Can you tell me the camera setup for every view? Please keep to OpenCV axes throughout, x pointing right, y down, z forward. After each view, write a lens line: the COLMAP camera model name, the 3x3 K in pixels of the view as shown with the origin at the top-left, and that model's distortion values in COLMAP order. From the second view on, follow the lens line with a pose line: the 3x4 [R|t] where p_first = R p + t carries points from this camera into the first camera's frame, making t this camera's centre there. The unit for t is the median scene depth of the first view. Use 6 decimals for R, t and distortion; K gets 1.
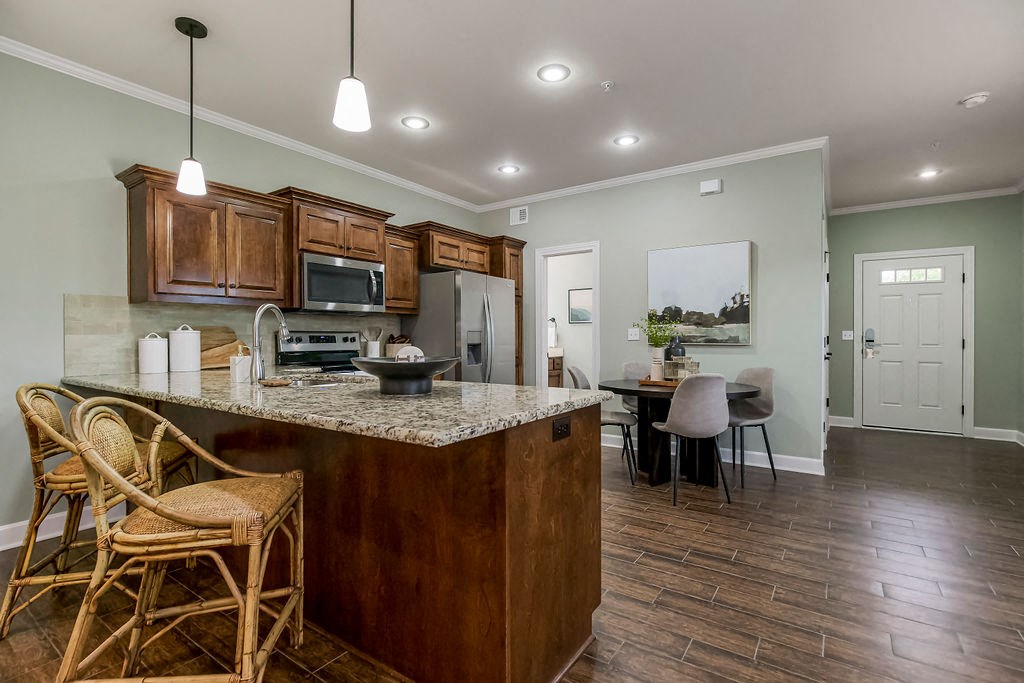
lens RADIAL K [[473.0, 0, 511.7], [0, 473.0, 339.1], [0, 0, 1]] dist [-0.002817, -0.000612]
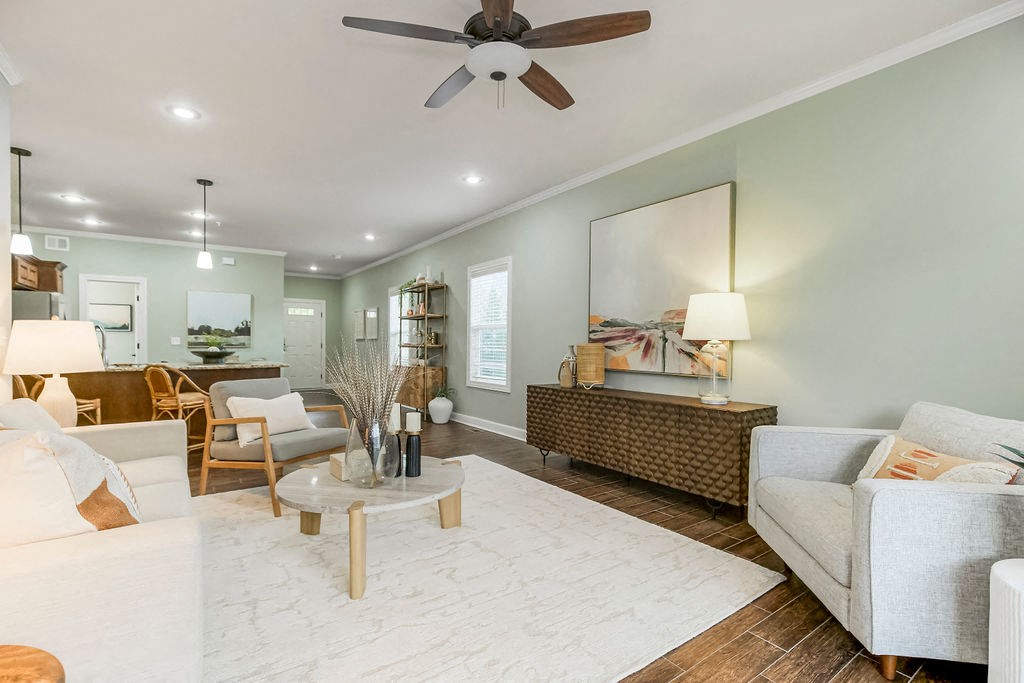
lens RADIAL K [[473.0, 0, 511.6], [0, 473.0, 343.7], [0, 0, 1]] dist [-0.002817, -0.000612]
pose [[0.347634, 0.001166, 0.937630, -0.909821], [0.000777, 0.999999, -0.001532, 0.002464], [-0.937630, 0.001261, 0.347633, -0.663688]]
